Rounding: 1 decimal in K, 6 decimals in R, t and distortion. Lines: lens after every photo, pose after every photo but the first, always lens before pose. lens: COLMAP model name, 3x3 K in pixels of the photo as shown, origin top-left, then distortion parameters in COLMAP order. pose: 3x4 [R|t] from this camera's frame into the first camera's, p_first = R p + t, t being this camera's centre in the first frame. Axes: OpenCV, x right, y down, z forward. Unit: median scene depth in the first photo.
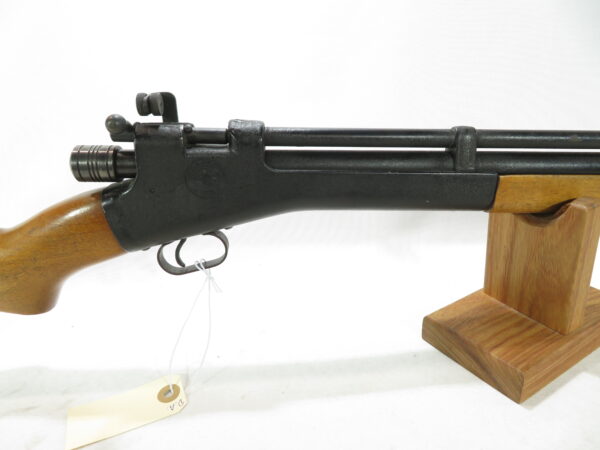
lens RADIAL K [[451.6, 0, 299.8], [0, 451.6, 222.7], [0, 0, 1]] dist [-0.007592, 0.000426]
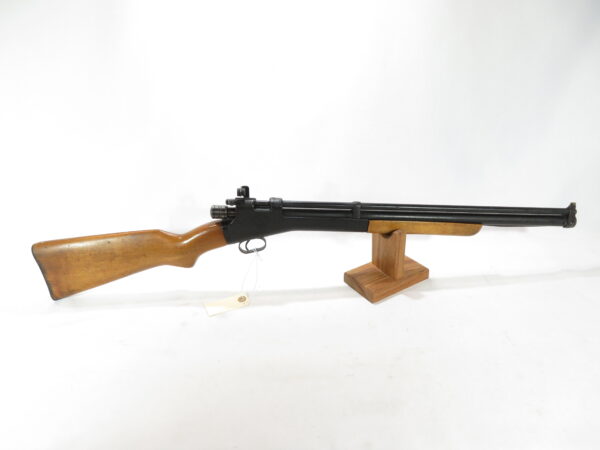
lens RADIAL K [[451.6, 0, 300.6], [0, 451.6, 226.7], [0, 0, 1]] dist [-0.007592, 0.000426]
pose [[0.999607, 0.024094, 0.014357, -0.004539], [-0.025103, 0.996883, 0.074798, -0.242001], [-0.012510, -0.075129, 0.997095, -1.581549]]
